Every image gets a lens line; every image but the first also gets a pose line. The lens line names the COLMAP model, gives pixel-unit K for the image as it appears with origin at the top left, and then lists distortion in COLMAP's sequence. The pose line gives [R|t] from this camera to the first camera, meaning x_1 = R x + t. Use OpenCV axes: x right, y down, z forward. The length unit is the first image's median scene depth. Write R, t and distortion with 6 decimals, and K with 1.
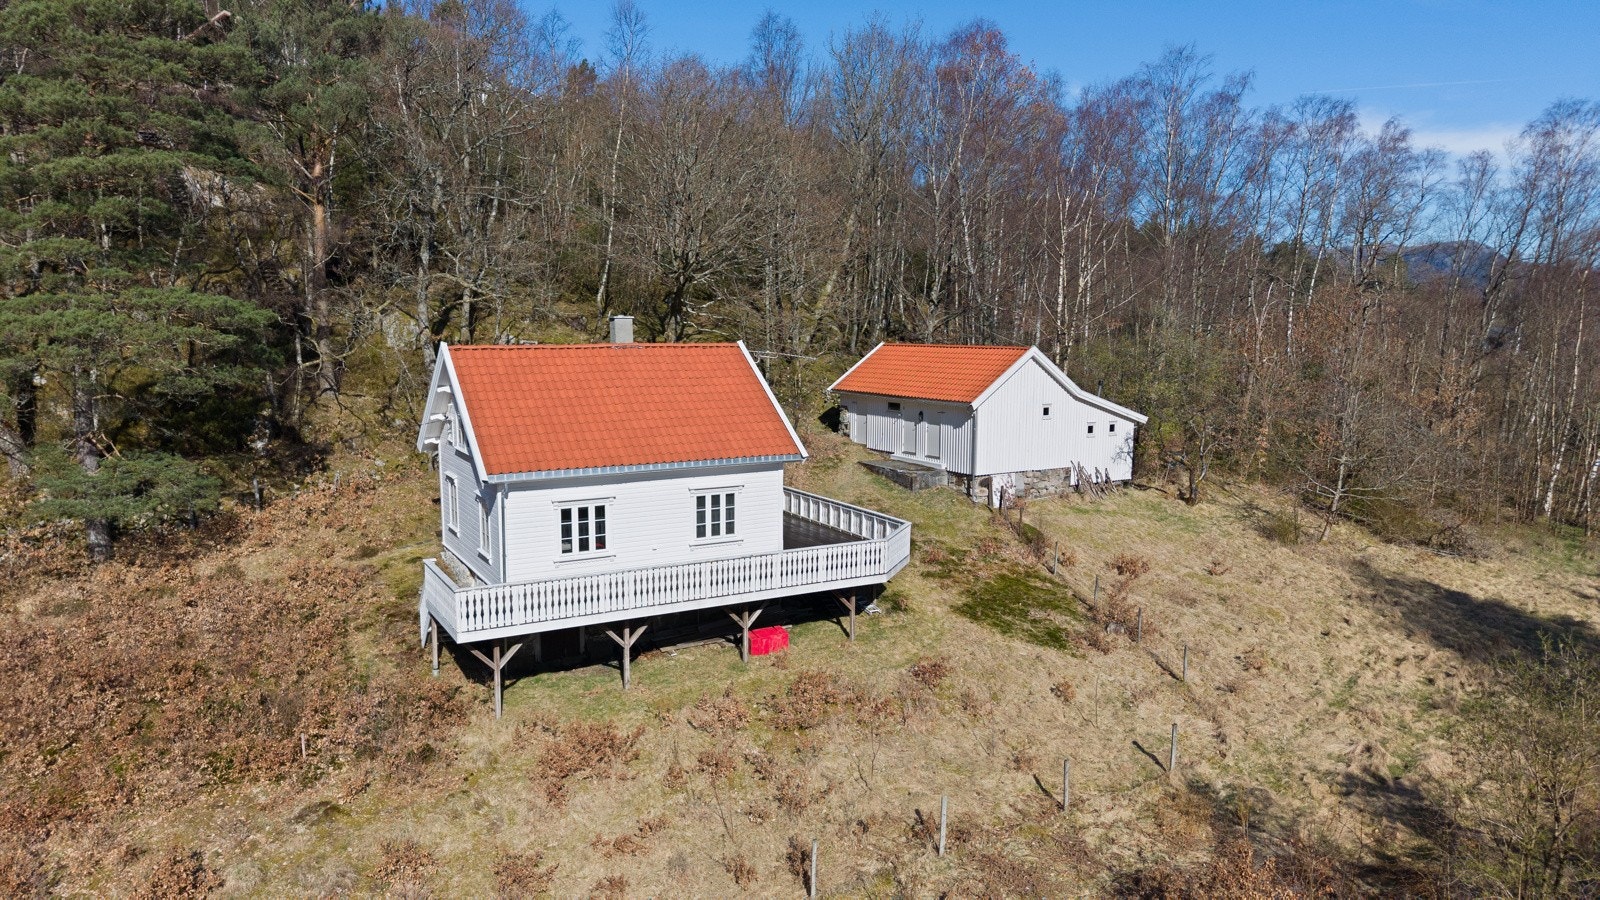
lens RADIAL K [[1094.3, 0, 800.0], [0, 1094.3, 450.0], [0, 0, 1]] dist [-0.002354, -0.002728]
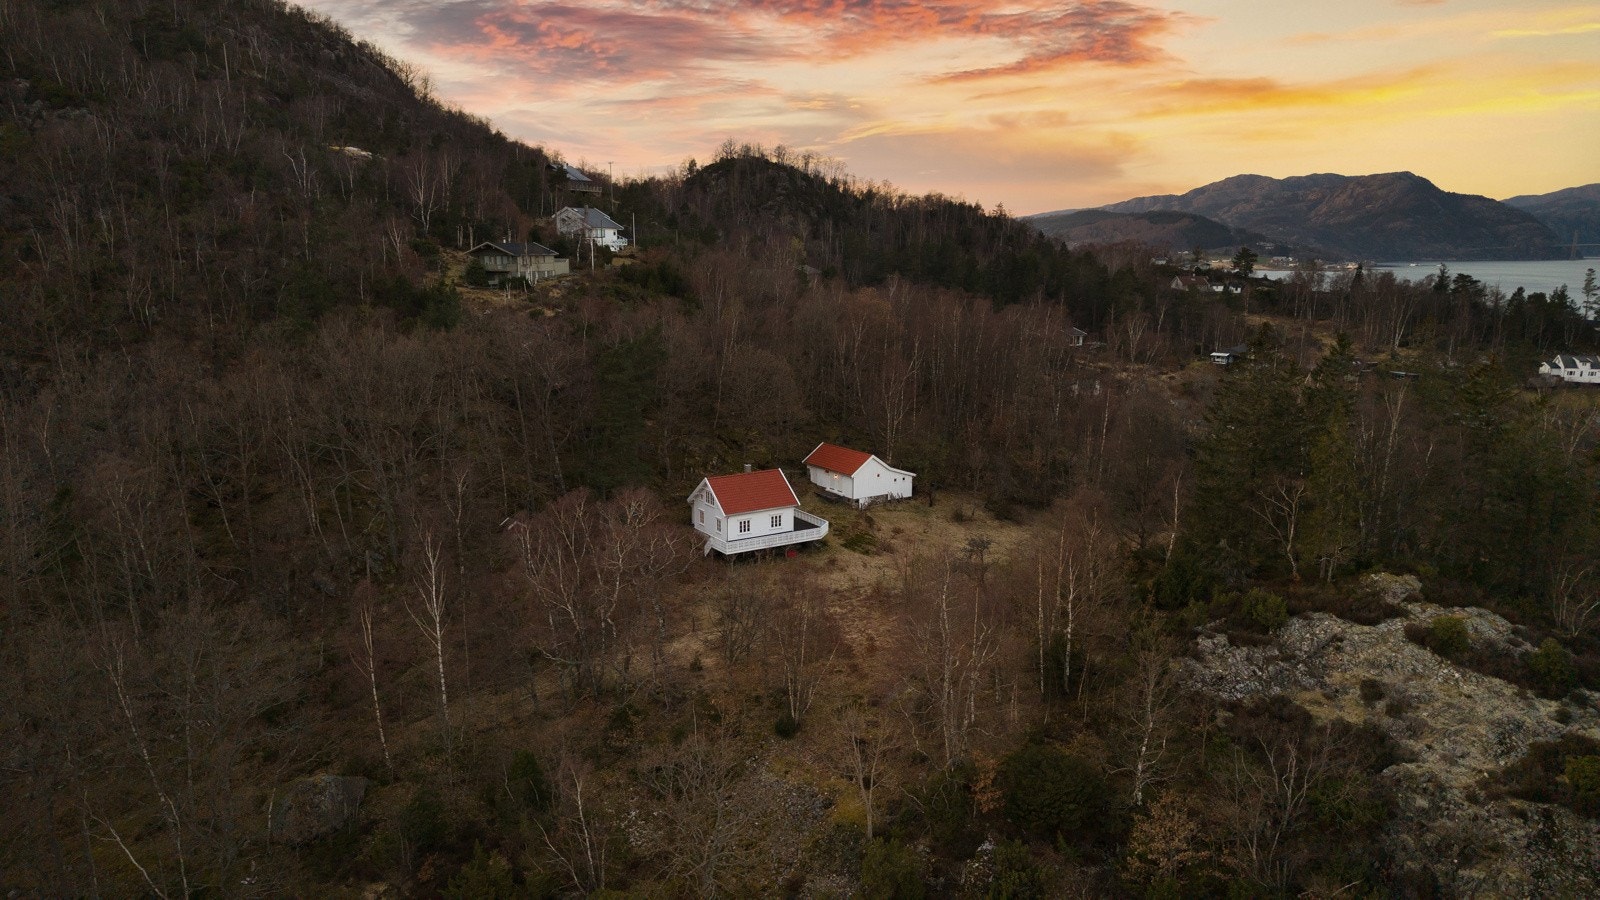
lens RADIAL K [[1094.3, 0, 800.0], [0, 1094.3, 450.0], [0, 0, 1]] dist [-0.002354, -0.002728]
pose [[0.999086, -0.004549, 0.042495, -0.144545], [0.001641, 0.997669, 0.068224, -0.409361], [-0.042706, -0.068092, 0.996765, -2.547652]]
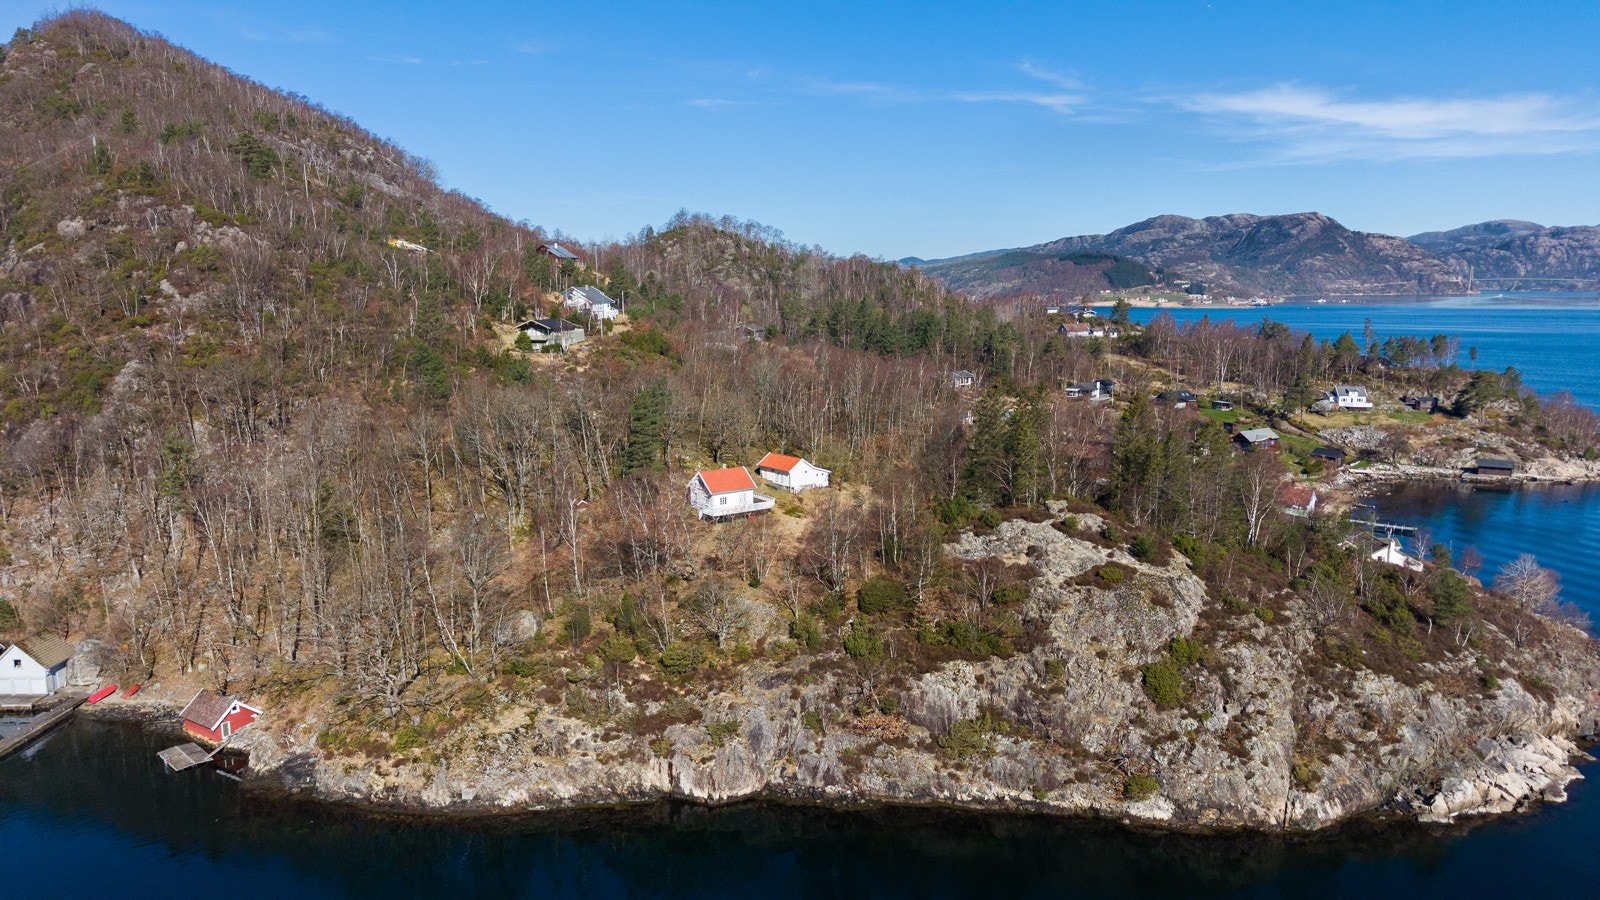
lens RADIAL K [[1094.3, 0, 800.0], [0, 1094.3, 450.0], [0, 0, 1]] dist [-0.002354, -0.002728]
pose [[0.995257, -0.020844, 0.095025, -0.309259], [0.017682, 0.999265, 0.033997, -0.381160], [-0.095663, -0.032156, 0.994894, -4.740458]]
